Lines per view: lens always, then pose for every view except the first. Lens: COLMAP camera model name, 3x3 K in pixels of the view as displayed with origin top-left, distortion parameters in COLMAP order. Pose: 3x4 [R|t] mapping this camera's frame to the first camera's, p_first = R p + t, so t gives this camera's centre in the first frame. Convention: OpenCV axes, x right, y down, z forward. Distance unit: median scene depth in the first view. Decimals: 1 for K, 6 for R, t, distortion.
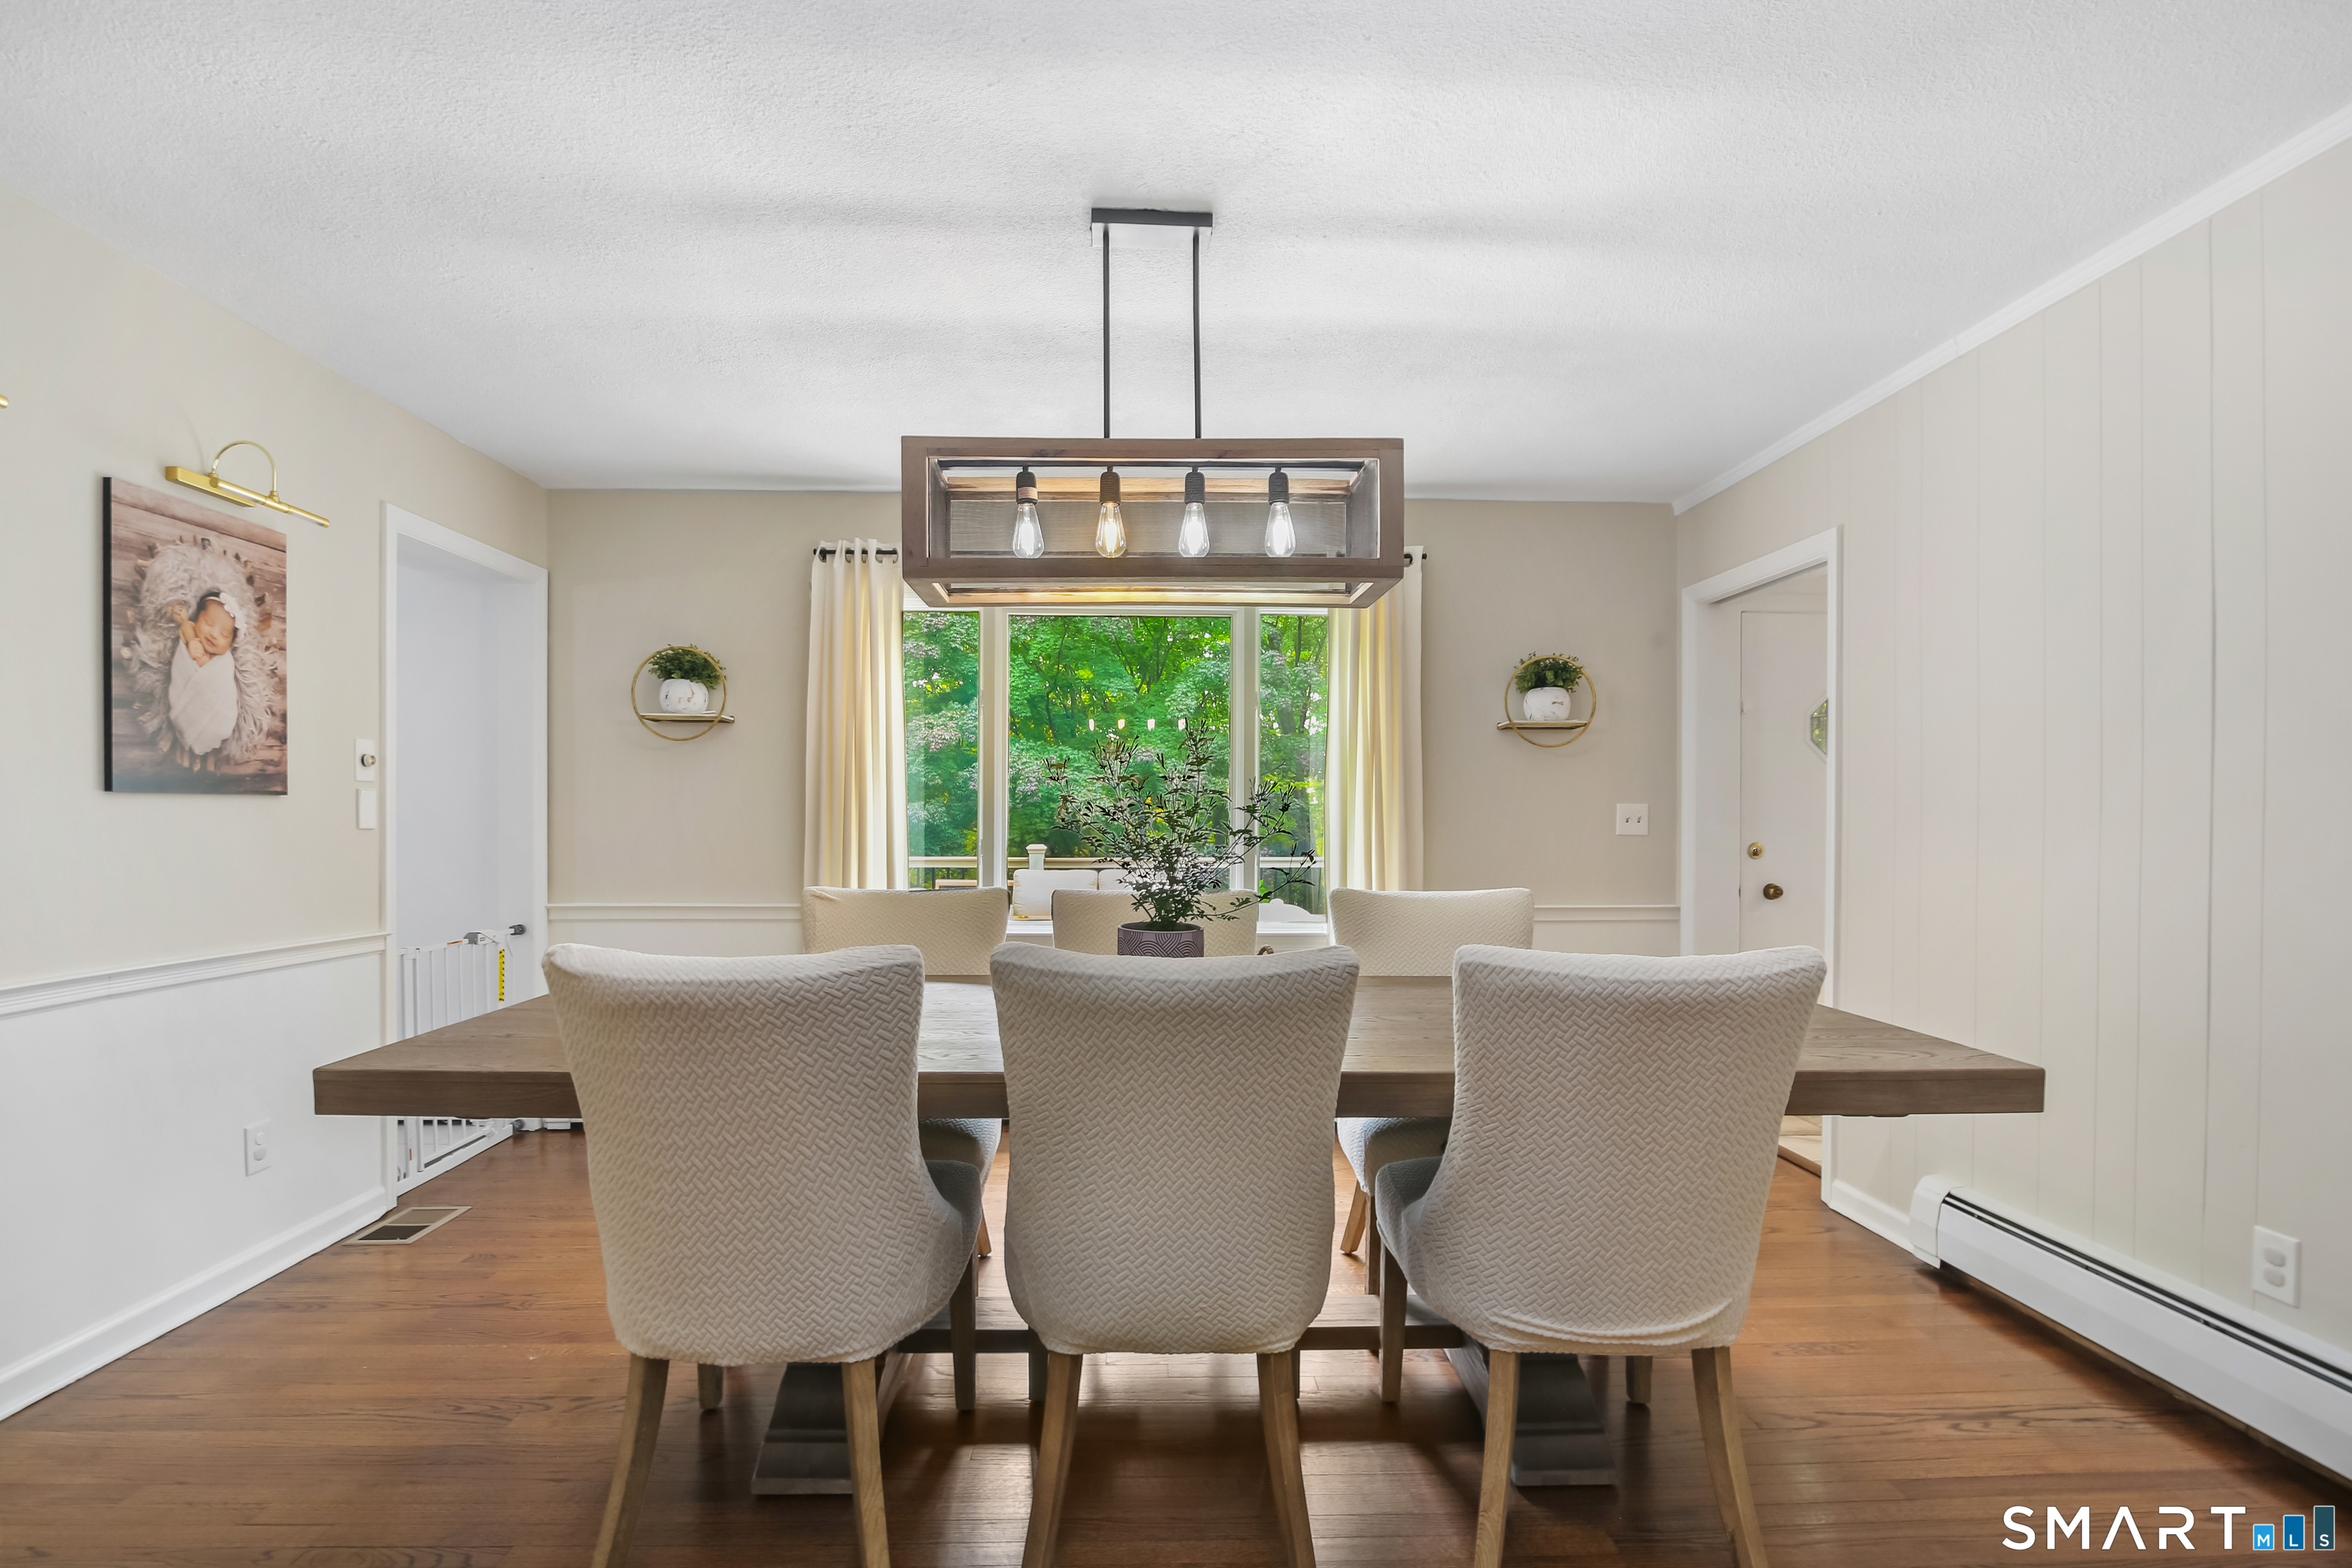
lens RADIAL K [[1087.1, 0, 1152.0], [0, 1087.1, 822.6], [0, 0, 1]] dist [-0.001204, -0.000066]
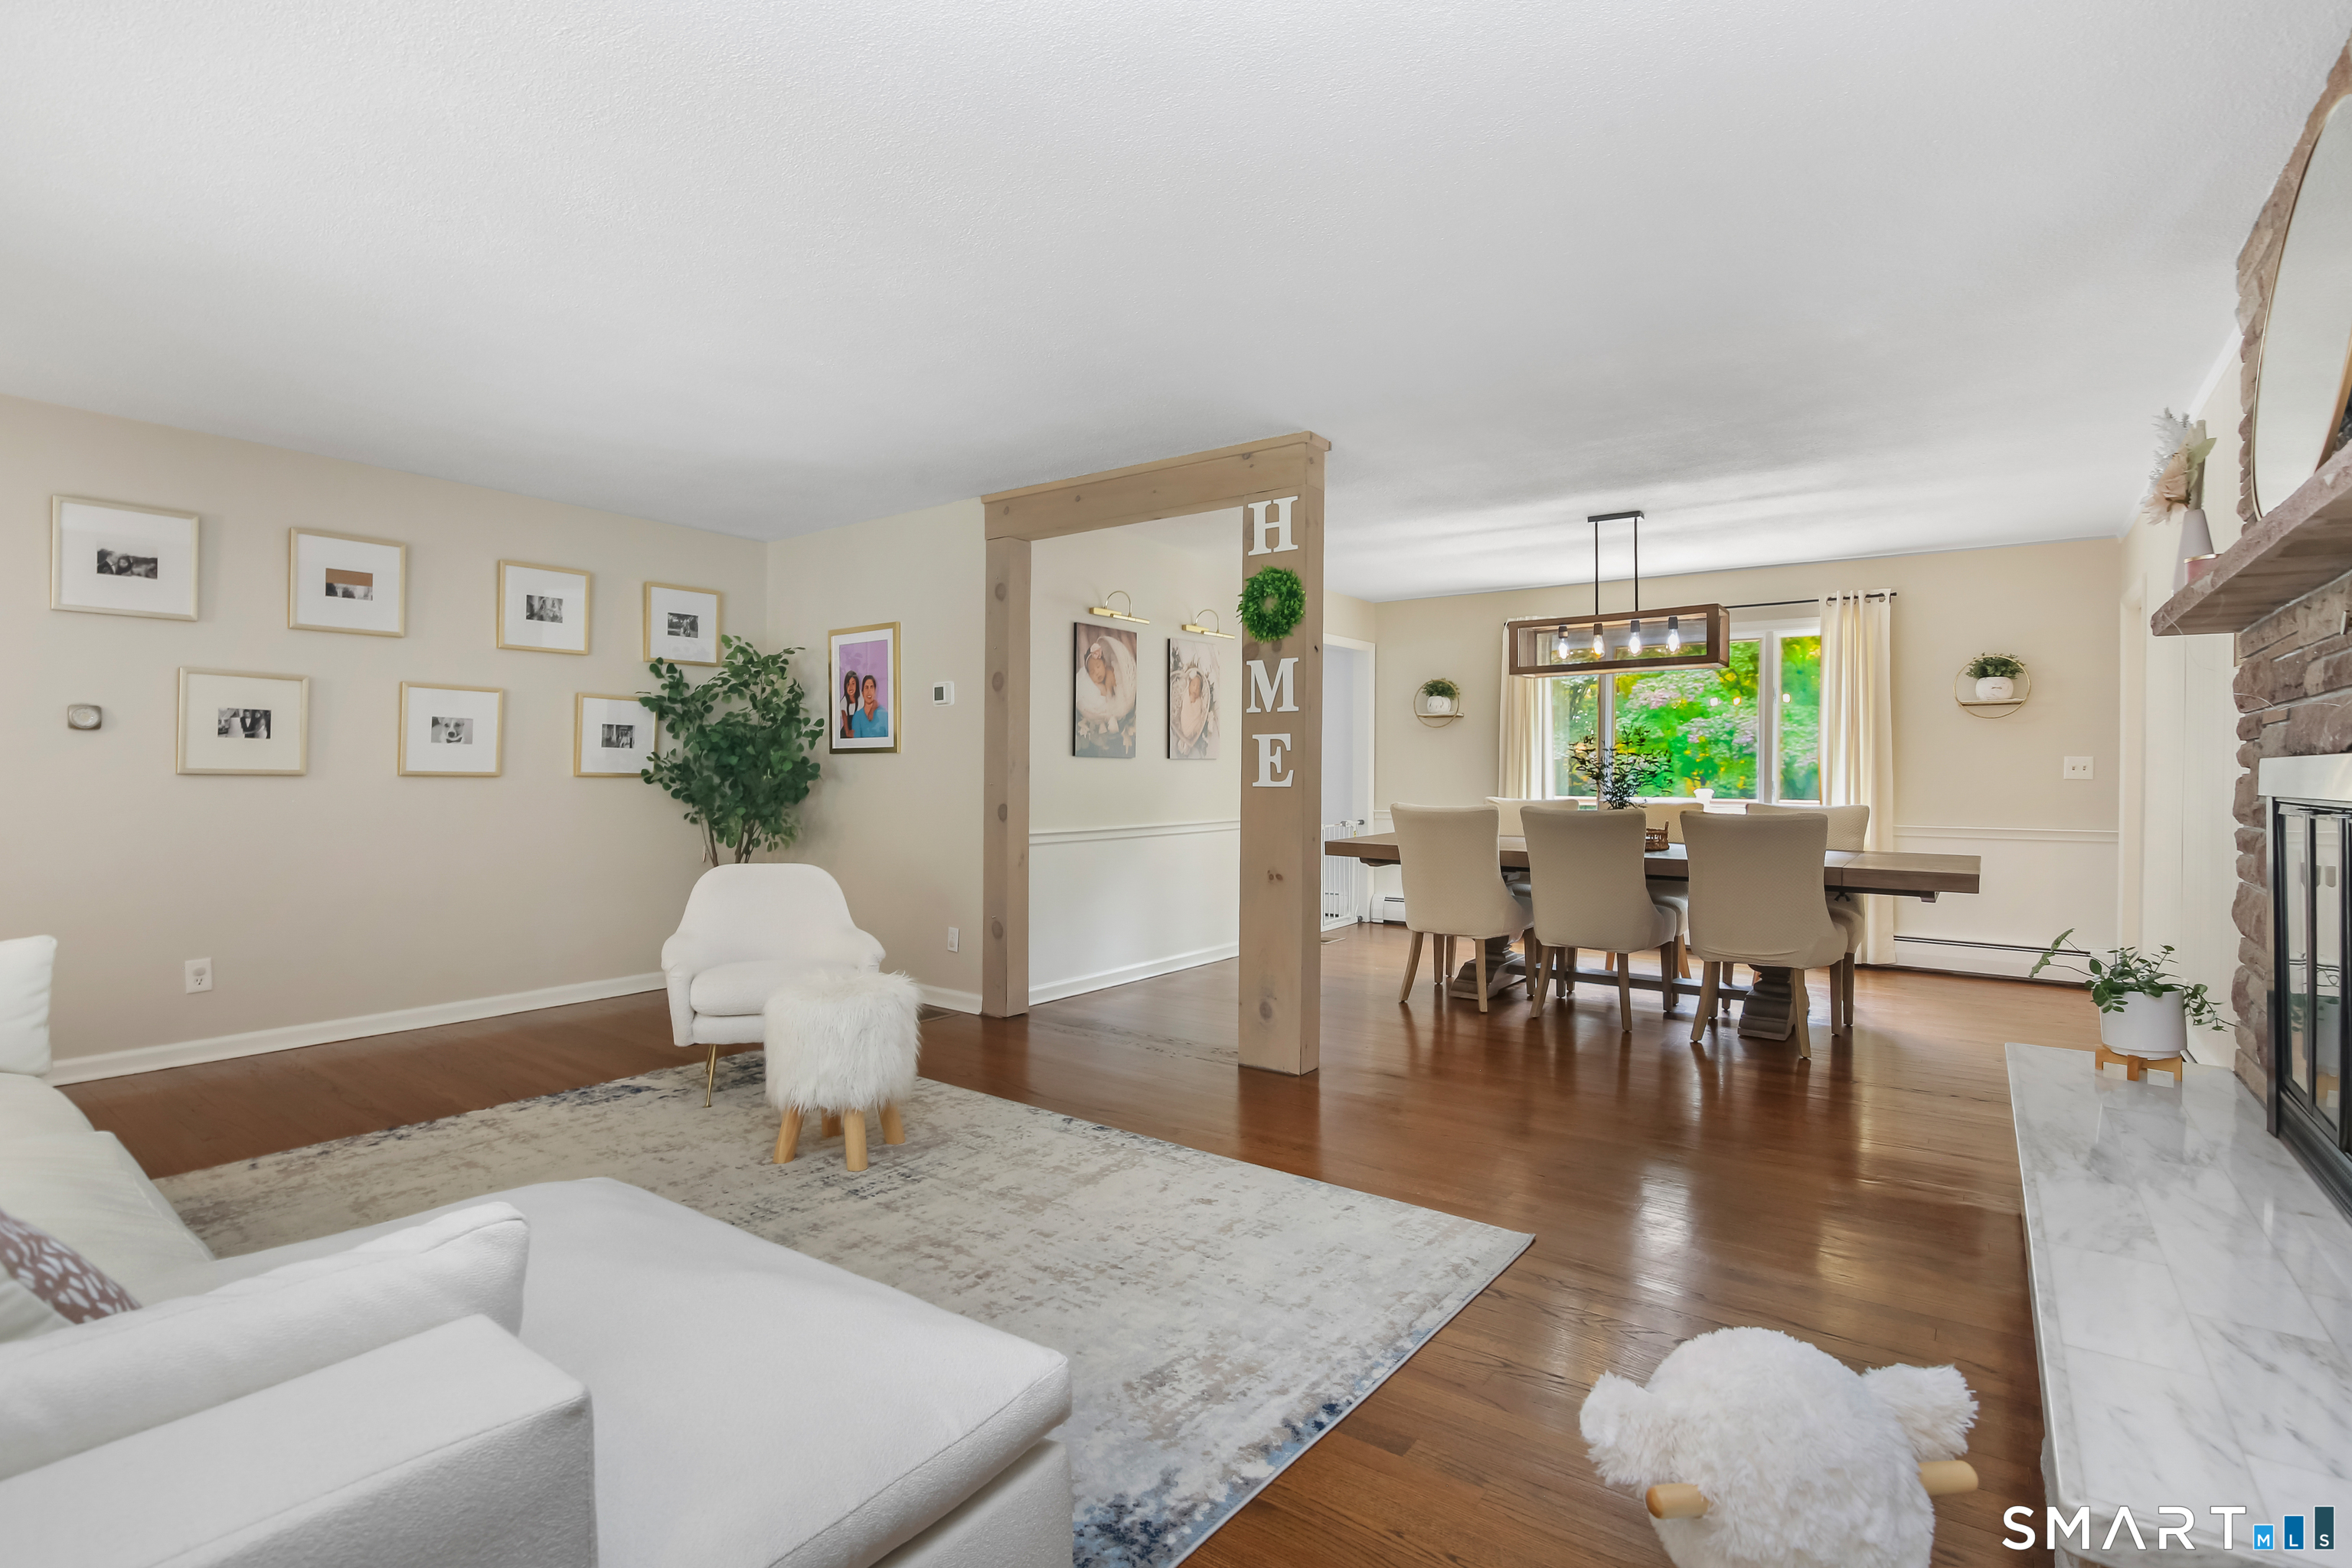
lens RADIAL K [[1087.1, 0, 1179.0], [0, 1087.1, 770.6], [0, 0, 1]] dist [-0.001204, -0.000066]
pose [[0.791372, 0.002259, -0.611331, 0.399382], [-0.003572, 0.999993, -0.000929, 0.006530], [0.611325, 0.002918, 0.791375, -0.842443]]
